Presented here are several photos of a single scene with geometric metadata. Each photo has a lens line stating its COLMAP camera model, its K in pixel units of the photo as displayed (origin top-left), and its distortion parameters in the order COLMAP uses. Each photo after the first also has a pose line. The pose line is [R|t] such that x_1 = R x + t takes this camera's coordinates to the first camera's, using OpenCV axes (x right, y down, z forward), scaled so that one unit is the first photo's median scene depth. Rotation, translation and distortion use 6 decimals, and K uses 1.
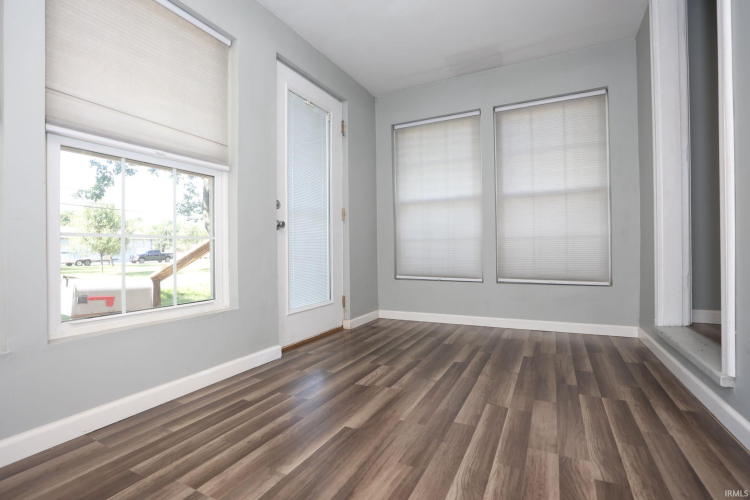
lens RADIAL K [[340.9, 0, 373.6], [0, 340.9, 249.8], [0, 0, 1]] dist [-0.052337, 0.015818]
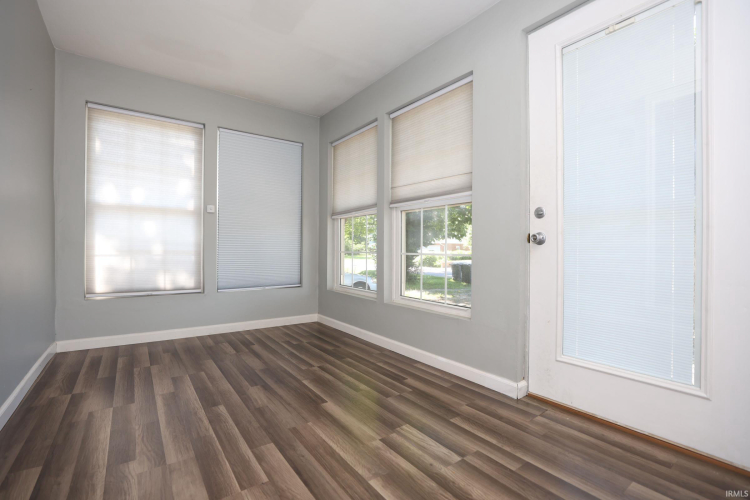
lens RADIAL K [[340.9, 0, 373.6], [0, 340.9, 249.8], [0, 0, 1]] dist [-0.052337, 0.015818]
pose [[-0.438710, 0.010401, -0.898568, 1.030746], [-0.006513, 0.999870, 0.014753, -0.096296], [0.898605, 0.012324, -0.438585, 1.743881]]
